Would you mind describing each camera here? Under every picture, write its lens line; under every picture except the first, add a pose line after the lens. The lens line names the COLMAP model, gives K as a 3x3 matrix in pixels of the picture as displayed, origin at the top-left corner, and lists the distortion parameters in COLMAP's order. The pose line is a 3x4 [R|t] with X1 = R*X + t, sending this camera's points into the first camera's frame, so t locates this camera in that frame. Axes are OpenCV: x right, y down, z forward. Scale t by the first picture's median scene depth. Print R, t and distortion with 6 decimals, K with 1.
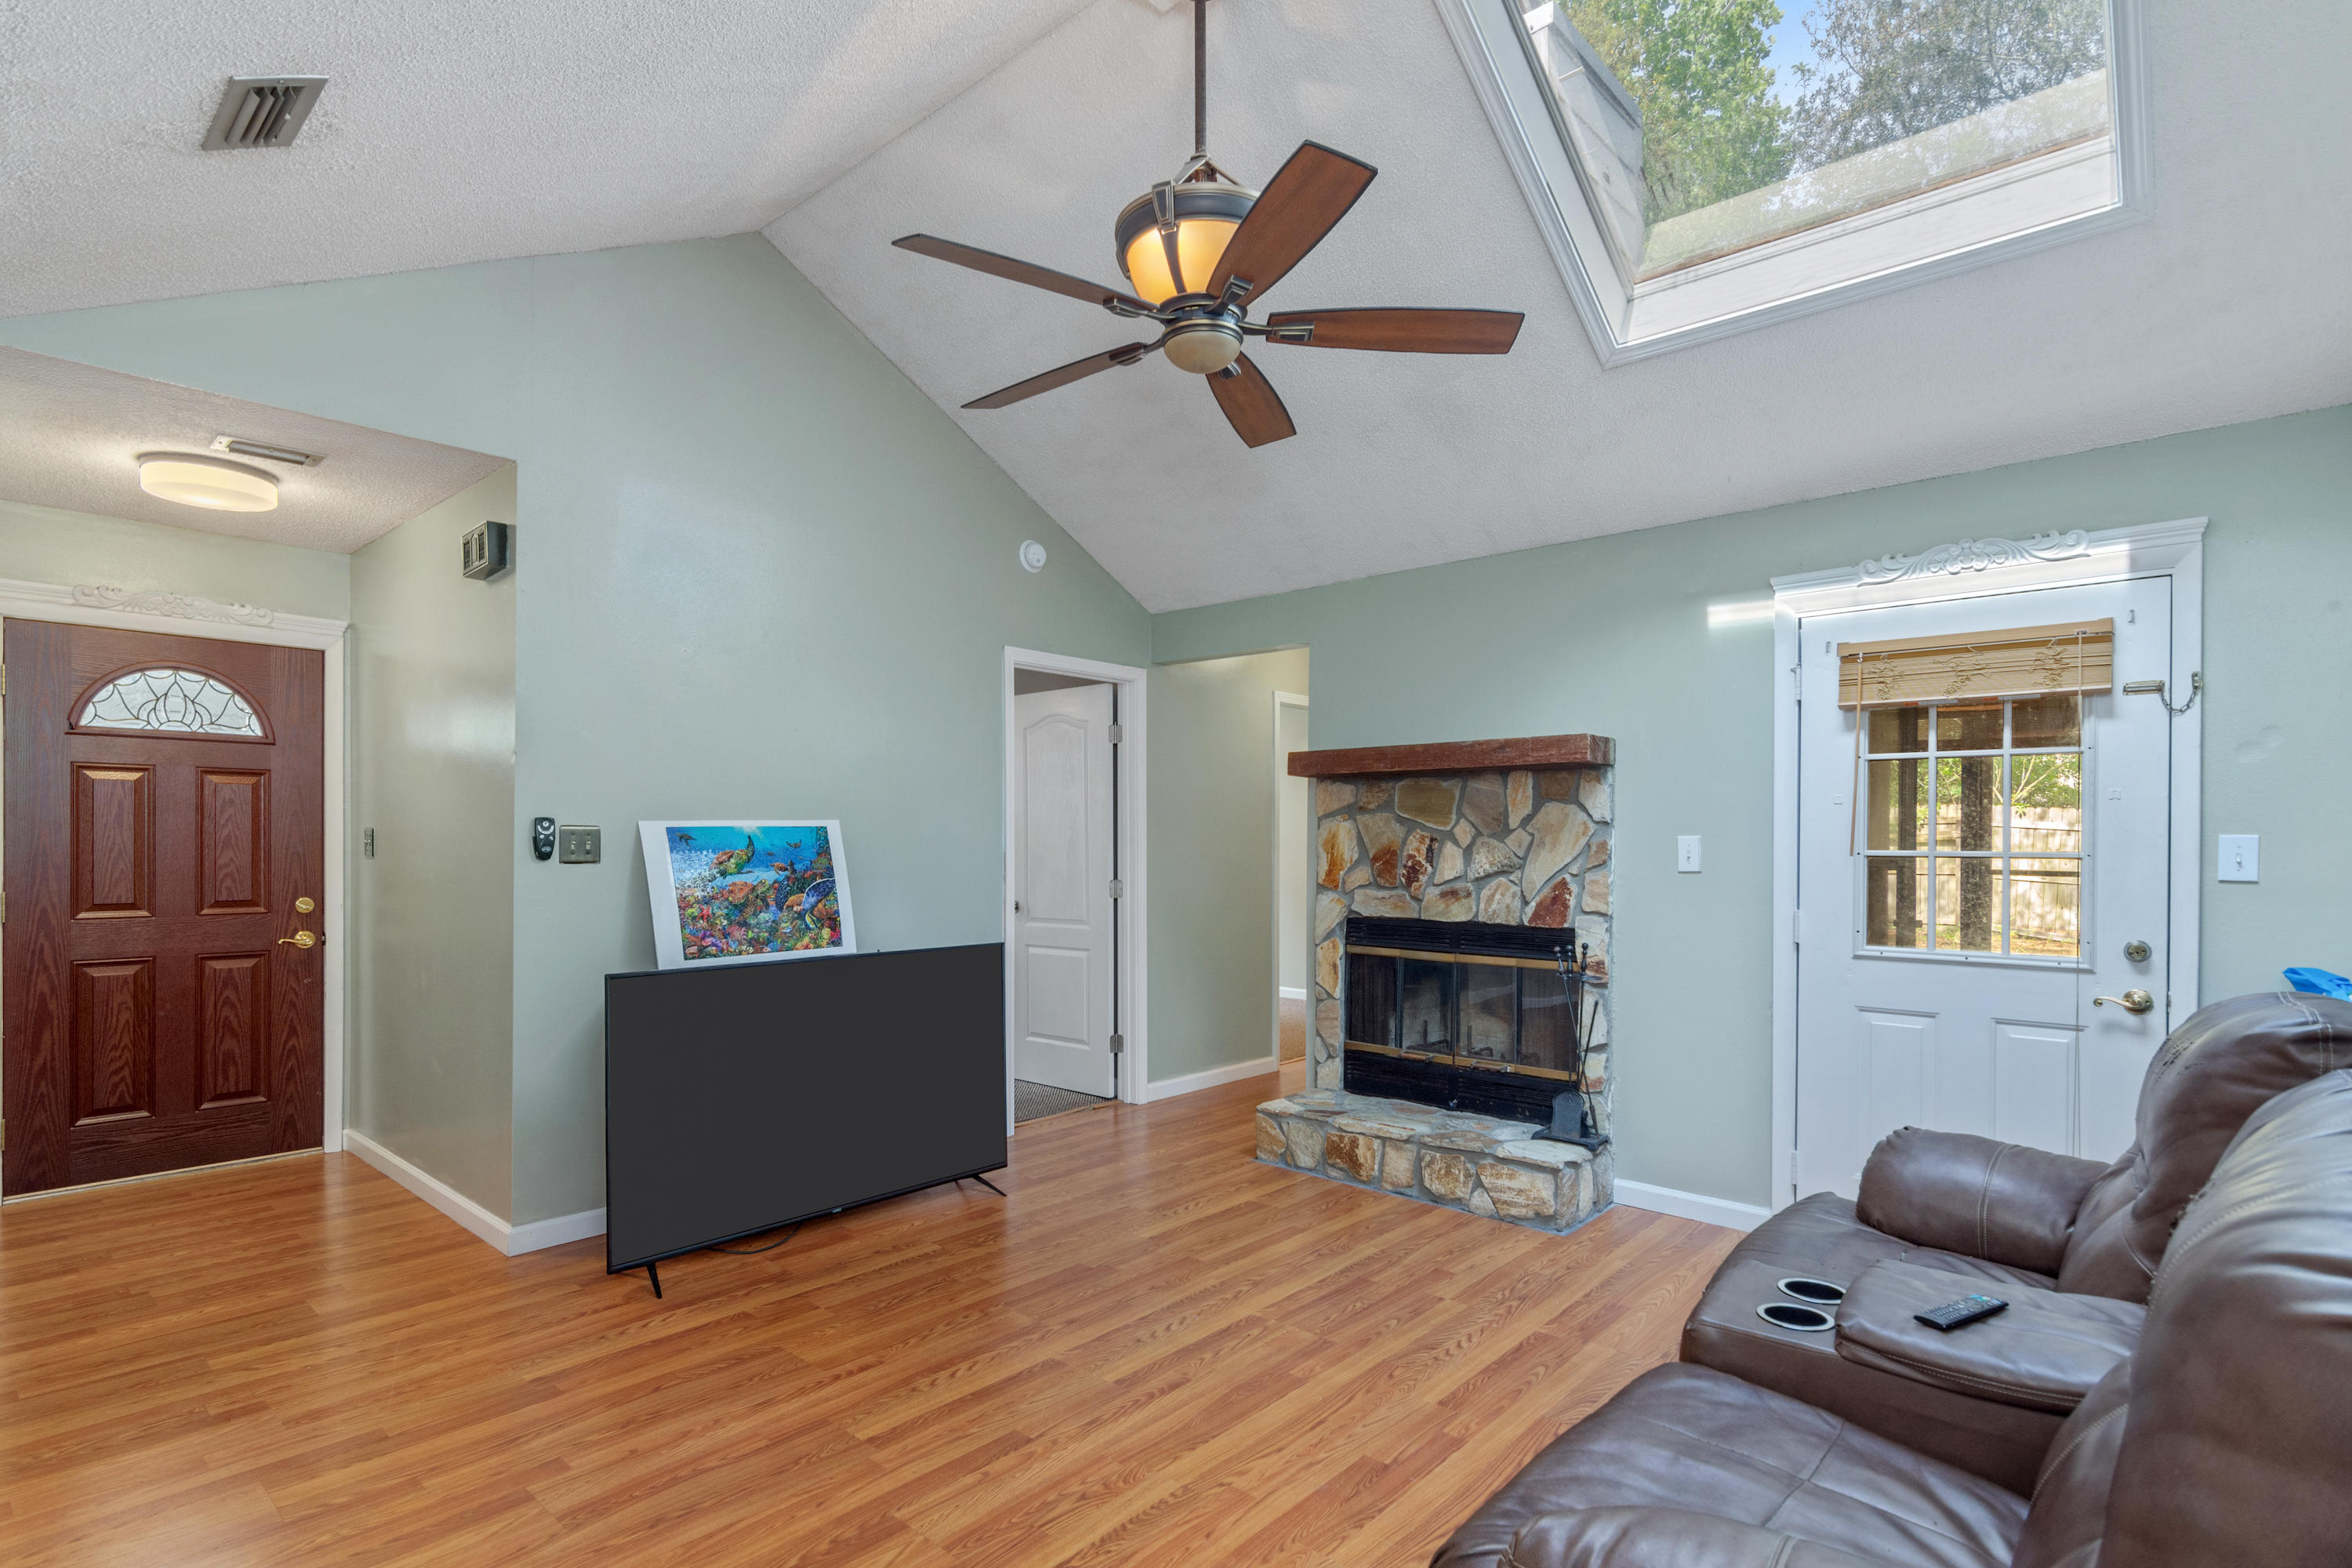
lens RADIAL K [[1141.1, 0, 1201.2], [0, 1141.1, 851.4], [0, 0, 1]] dist [0.006978, 0.000563]
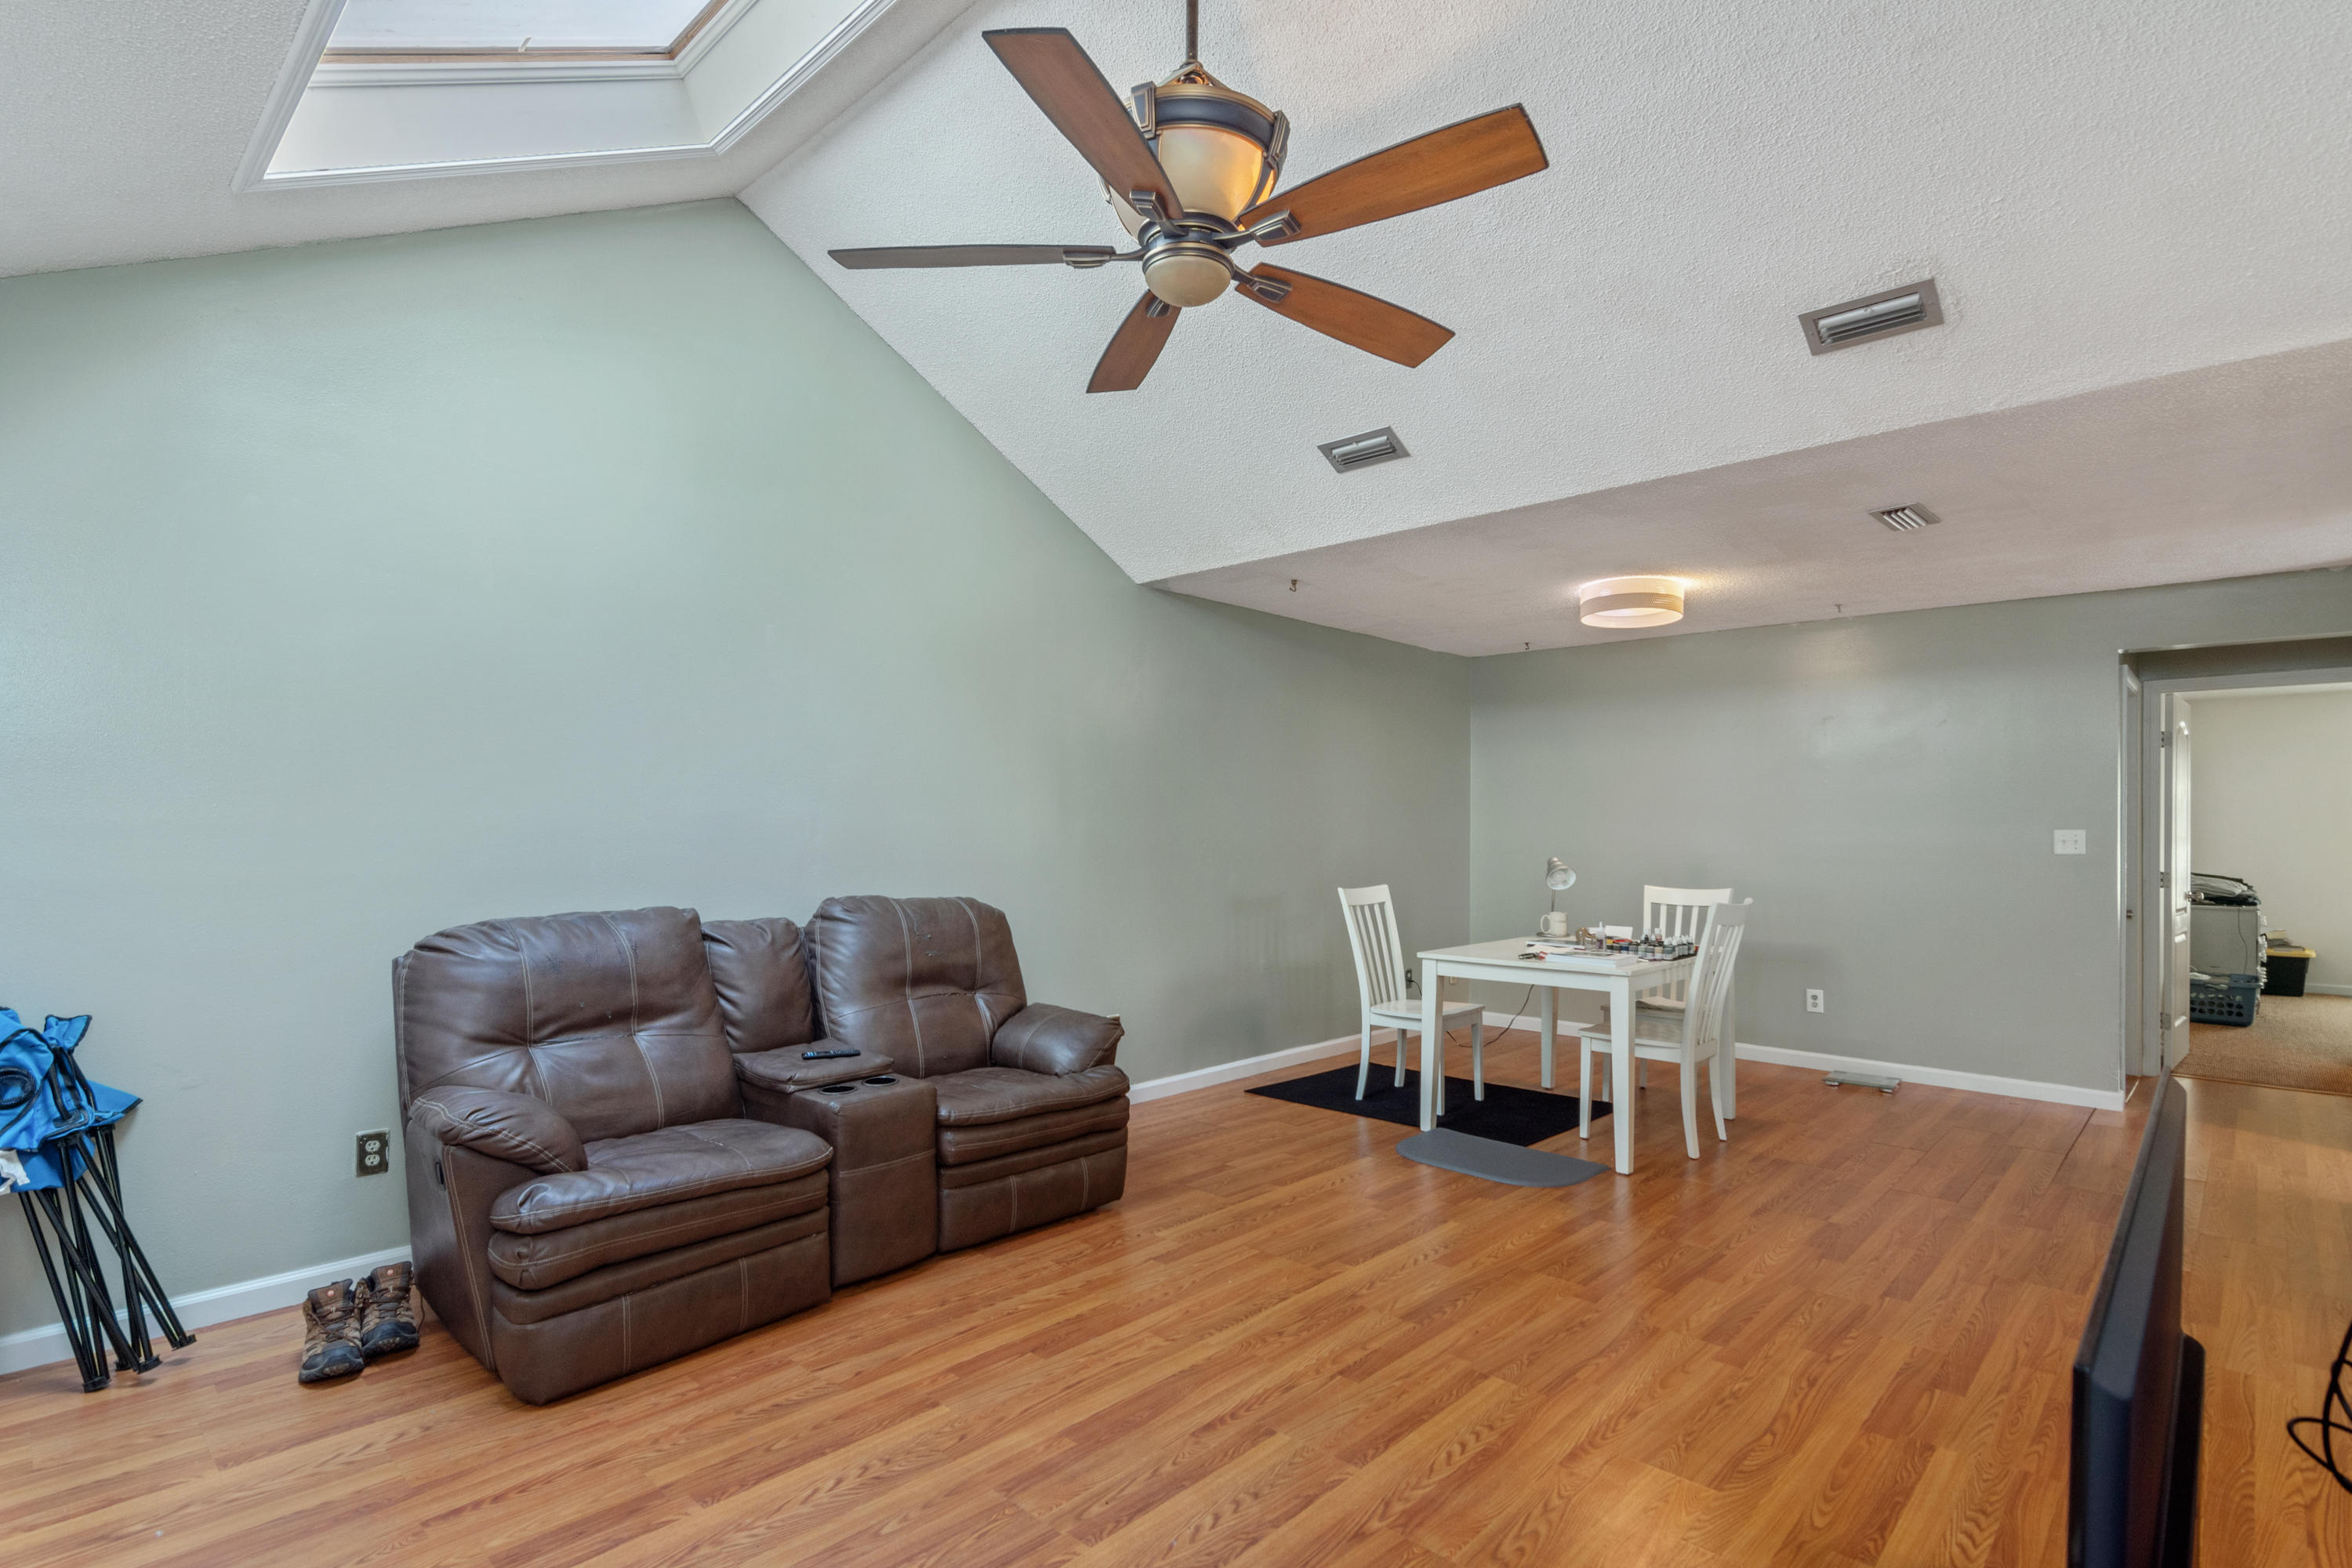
lens RADIAL K [[1141.1, 0, 1173.6], [0, 1141.1, 830.4], [0, 0, 1]] dist [0.006978, 0.000563]
pose [[-0.998023, -0.011100, 0.061863, -0.044802], [-0.010701, 0.999920, 0.006768, -0.014249], [-0.061933, 0.006092, -0.998062, 1.846225]]
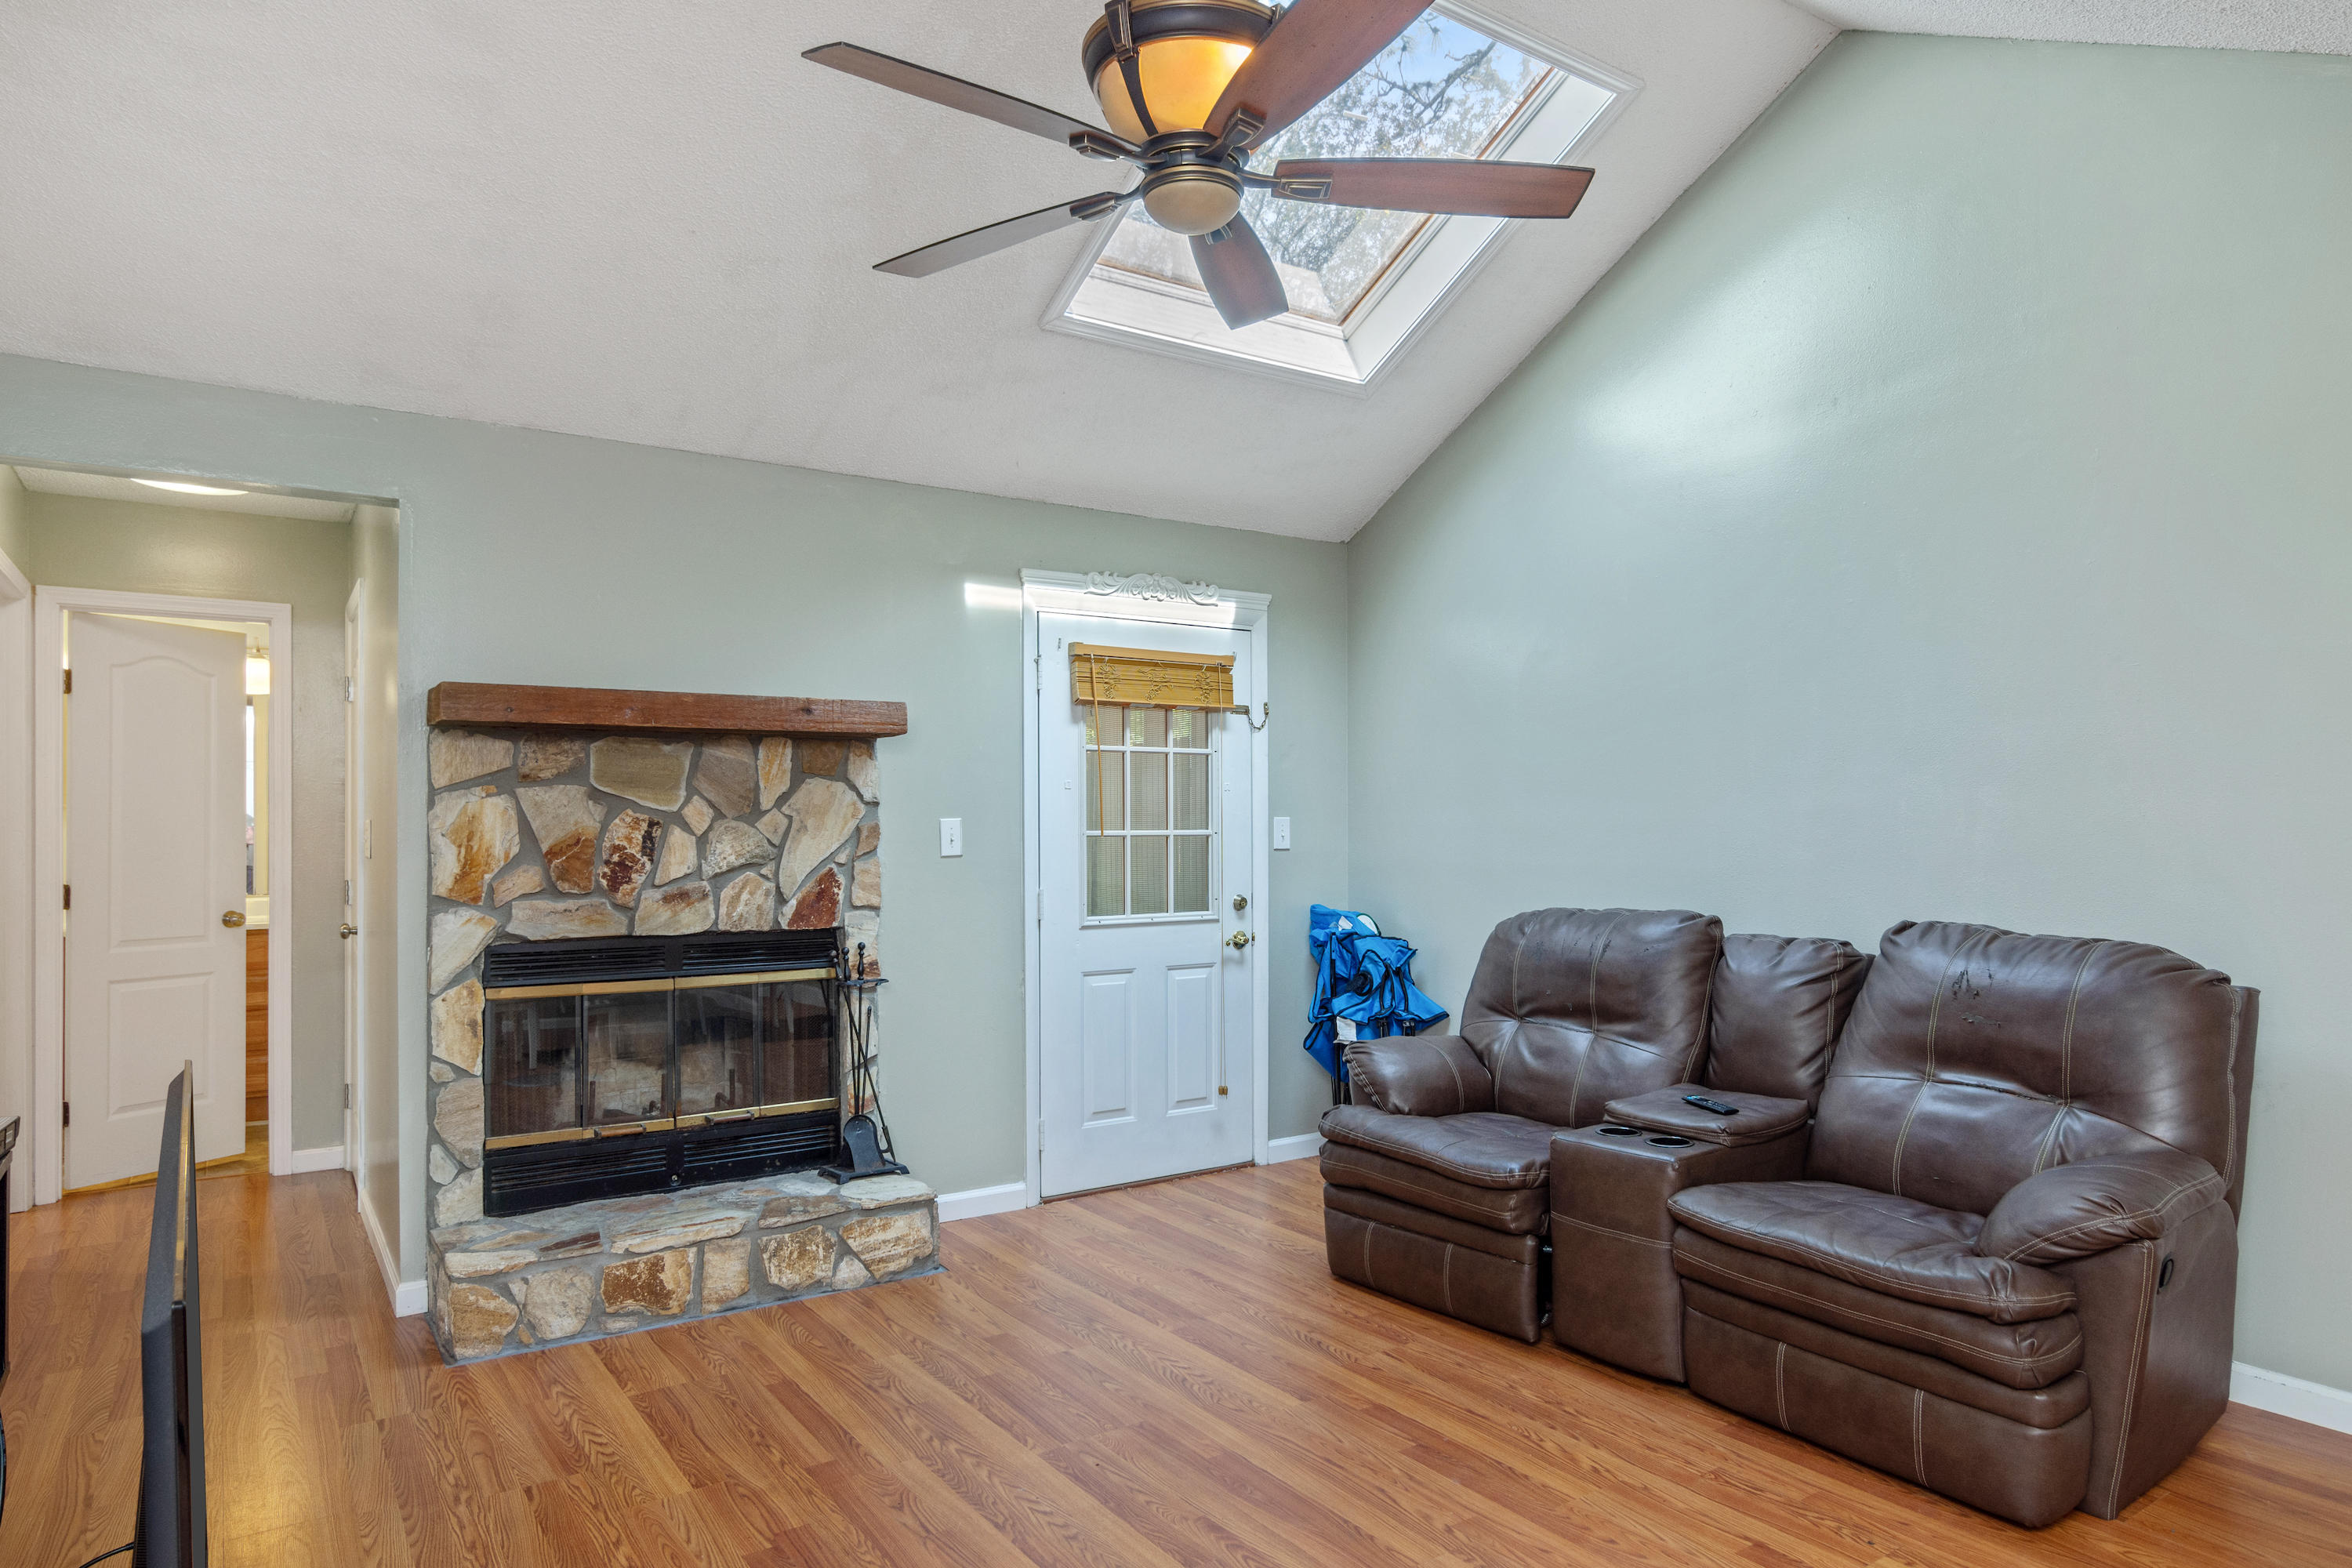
lens RADIAL K [[1376.0, 0, 1150.8], [0, 1376.0, 806.3], [0, 0, 1]] dist [-0.003371, 0.000984]
pose [[0.271310, 0.005372, 0.962477, -0.907261], [0.013503, 0.999865, -0.009387, -0.014860], [-0.962397, 0.015543, 0.271201, 0.754126]]
